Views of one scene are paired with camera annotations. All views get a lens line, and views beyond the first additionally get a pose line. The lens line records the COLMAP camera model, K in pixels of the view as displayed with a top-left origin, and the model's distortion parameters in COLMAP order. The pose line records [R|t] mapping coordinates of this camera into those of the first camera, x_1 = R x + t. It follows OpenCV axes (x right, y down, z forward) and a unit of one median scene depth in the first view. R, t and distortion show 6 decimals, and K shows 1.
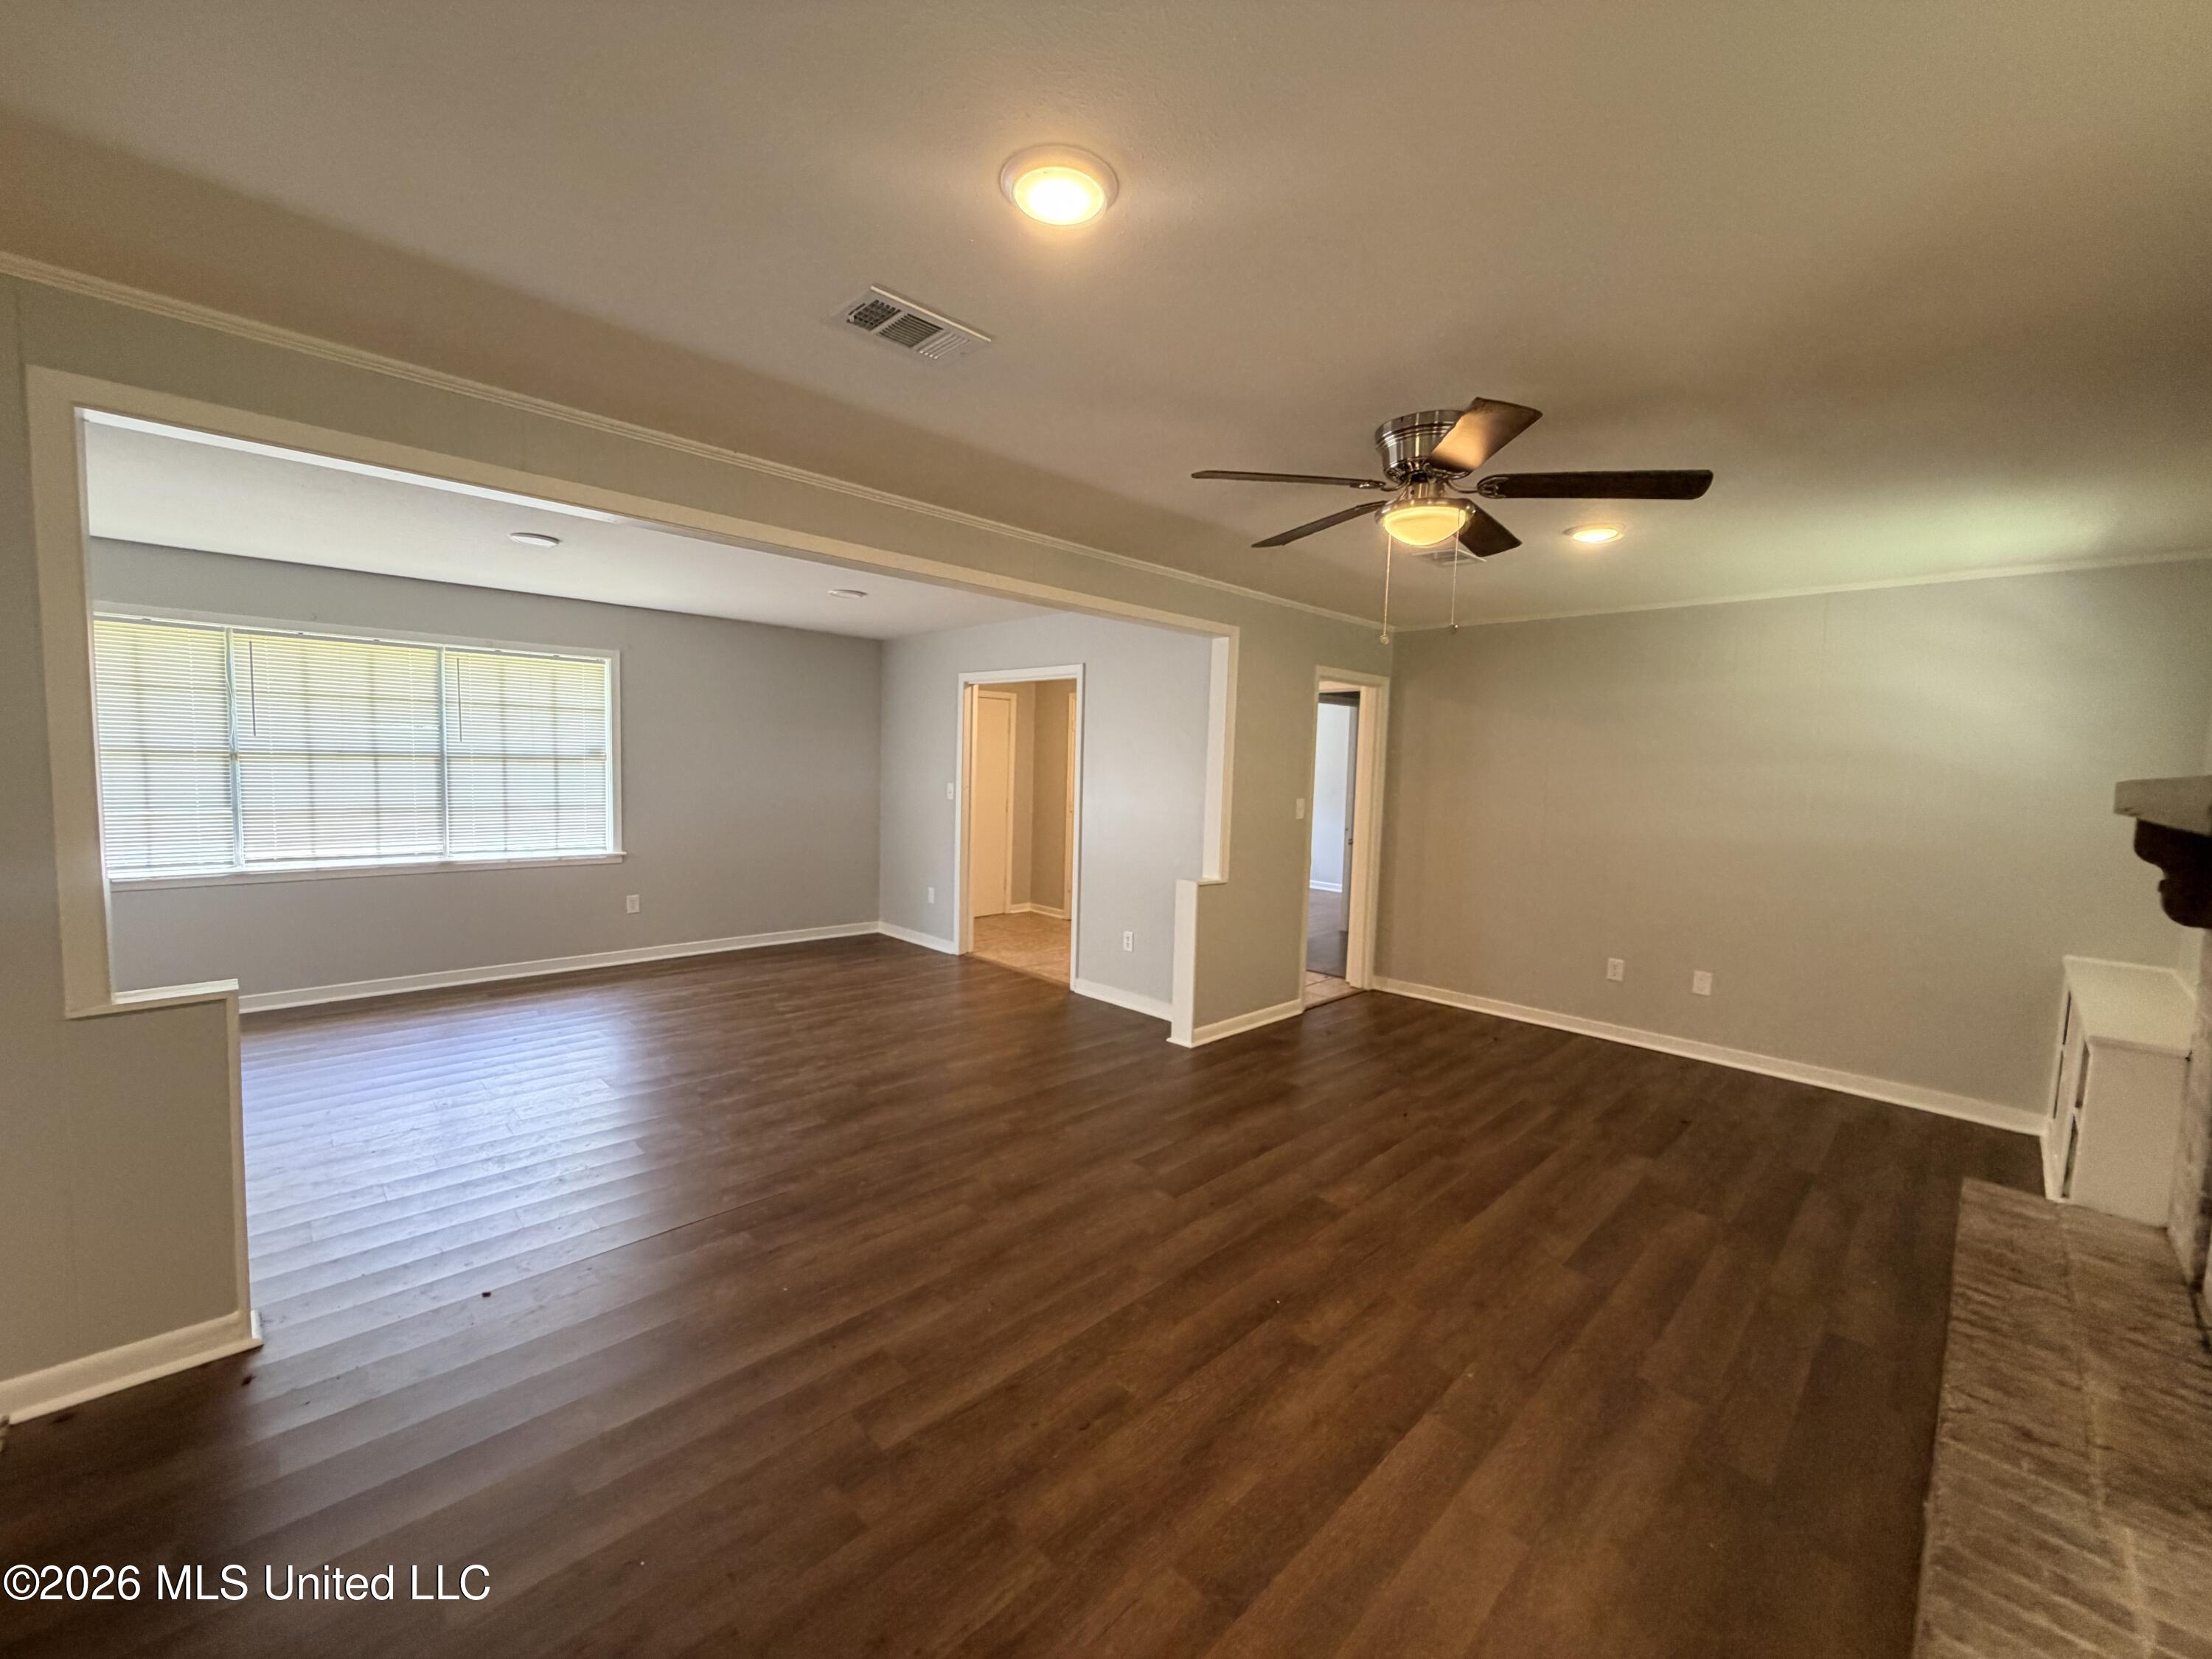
lens RADIAL K [[879.3, 0, 1100.0], [0, 879.3, 830.5], [0, 0, 1]] dist [0.000327, 0.000017]
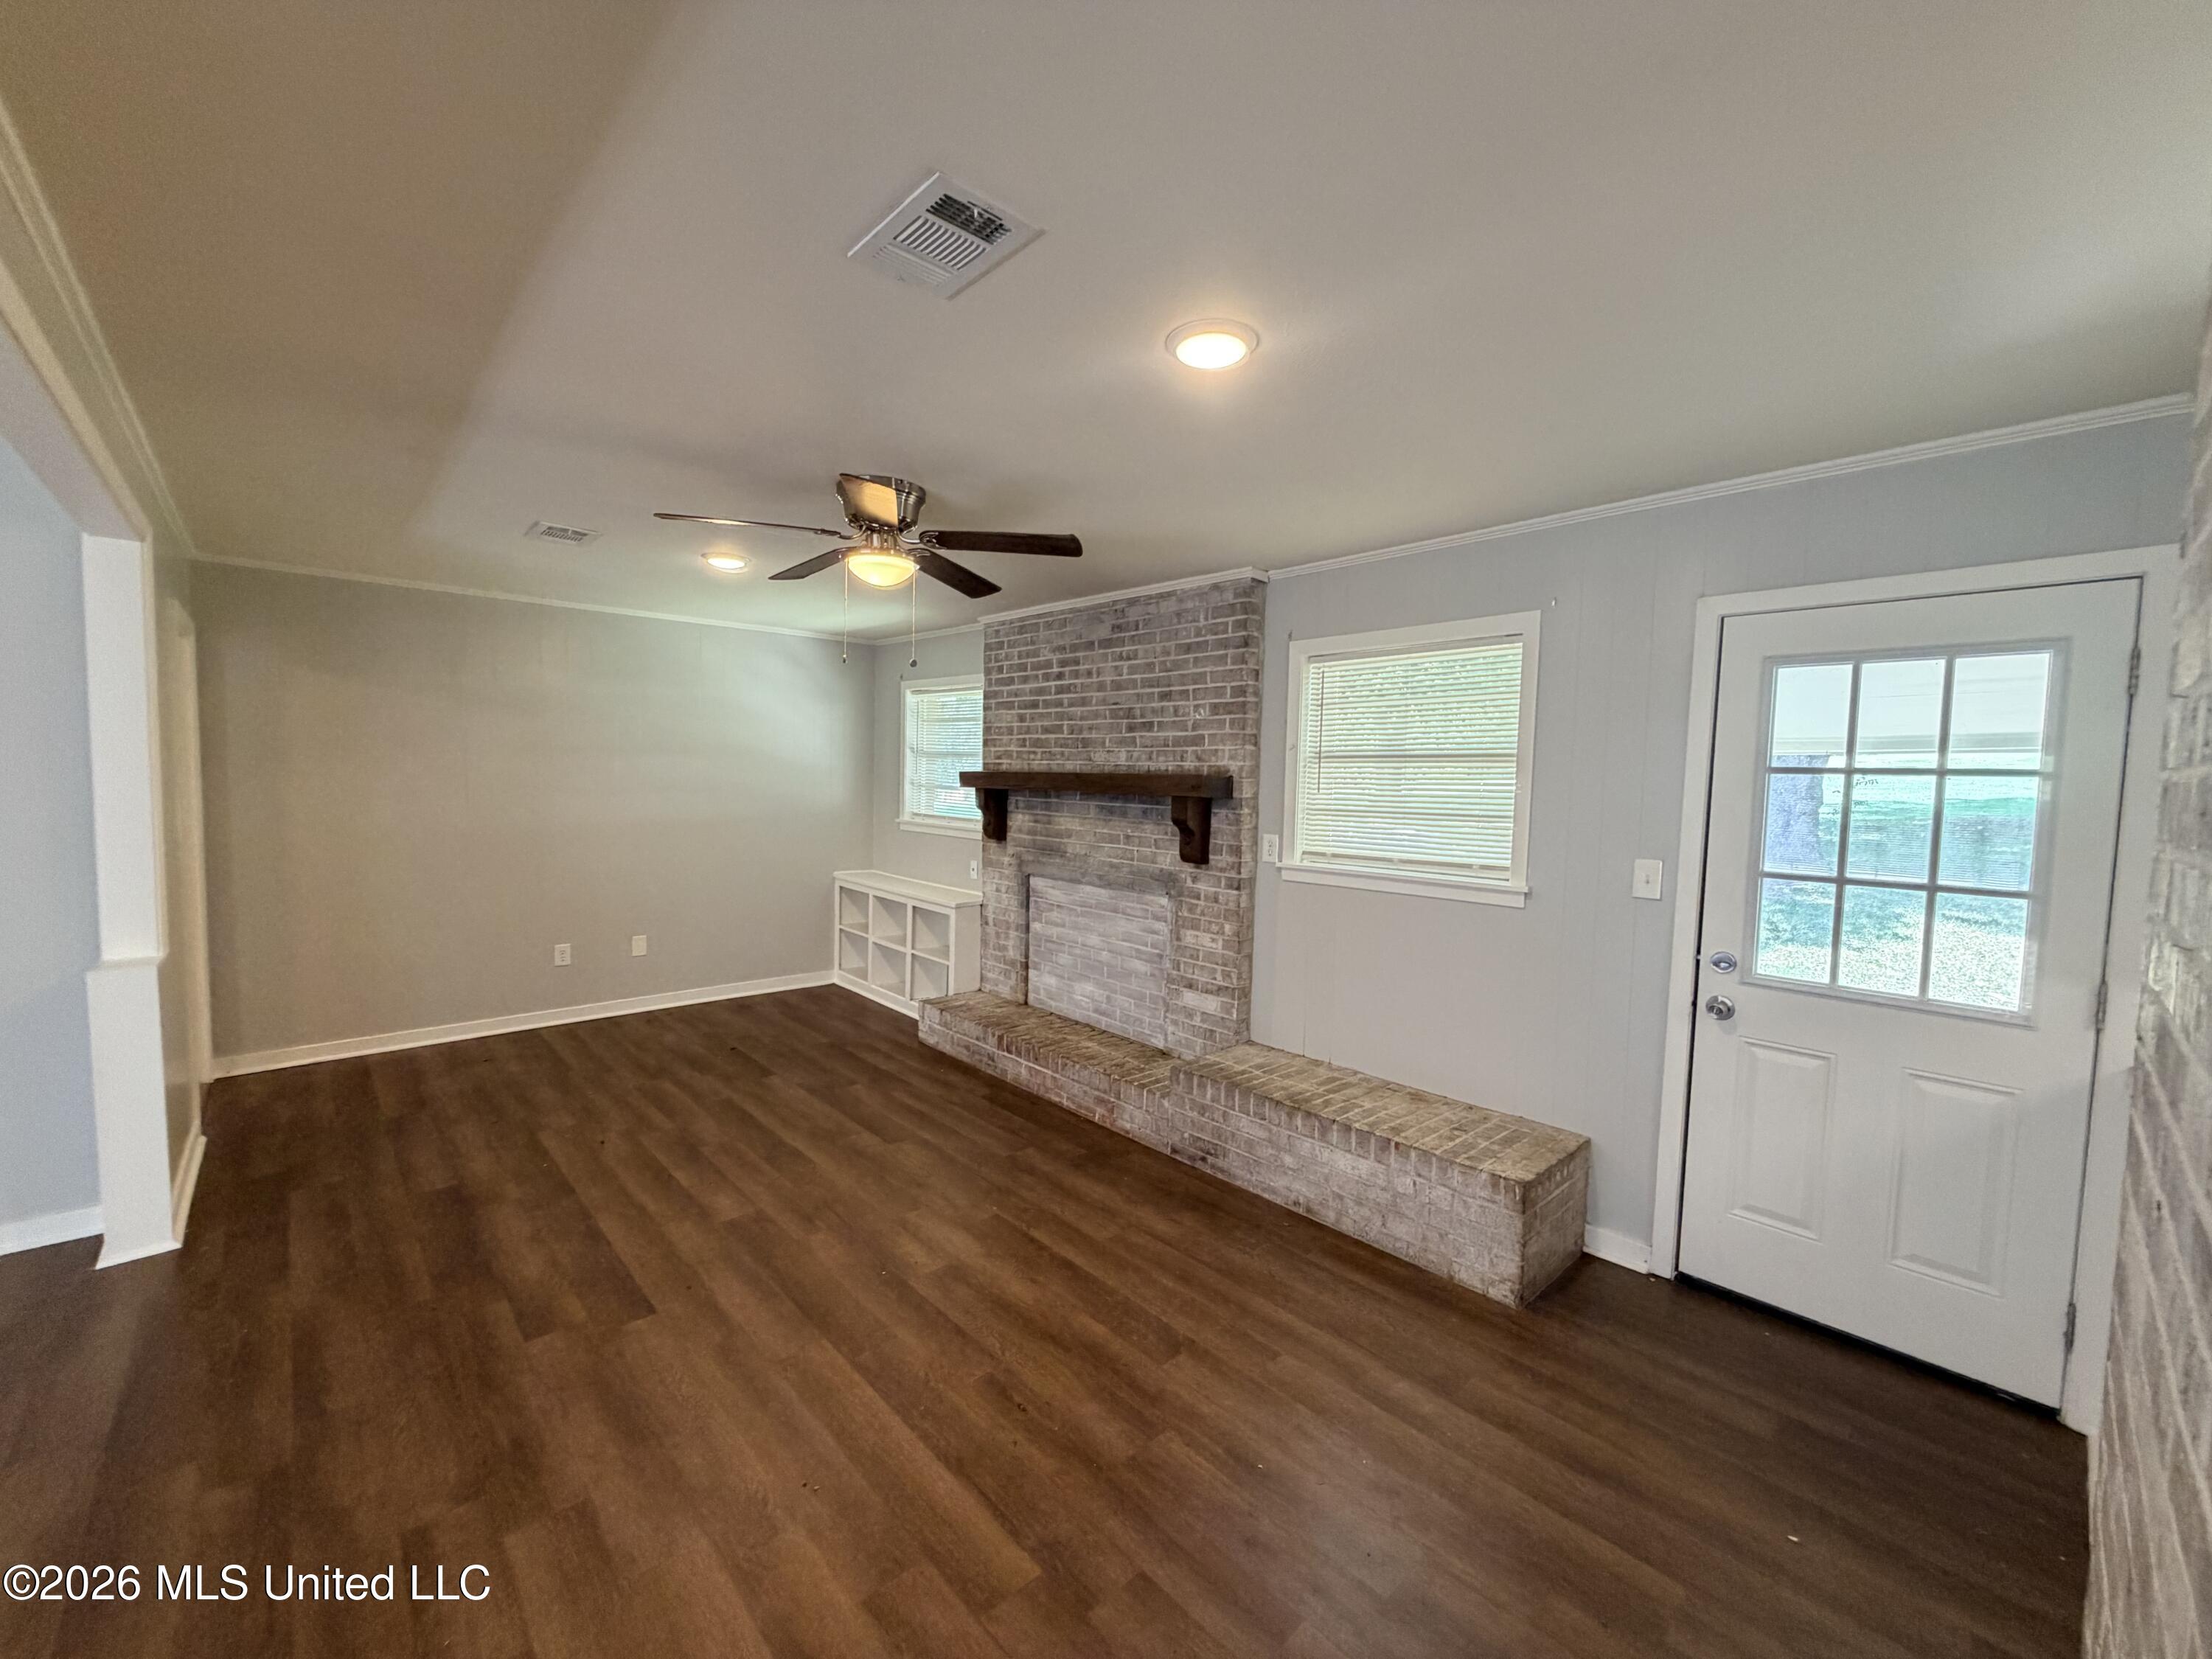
lens RADIAL K [[879.3, 0, 1100.0], [0, 879.3, 830.5], [0, 0, 1]] dist [0.000327, 0.000017]
pose [[0.026705, -0.087893, 0.995772, -0.726640], [0.057425, 0.994617, 0.086251, -0.068564], [-0.997993, 0.054879, 0.031608, 0.605898]]
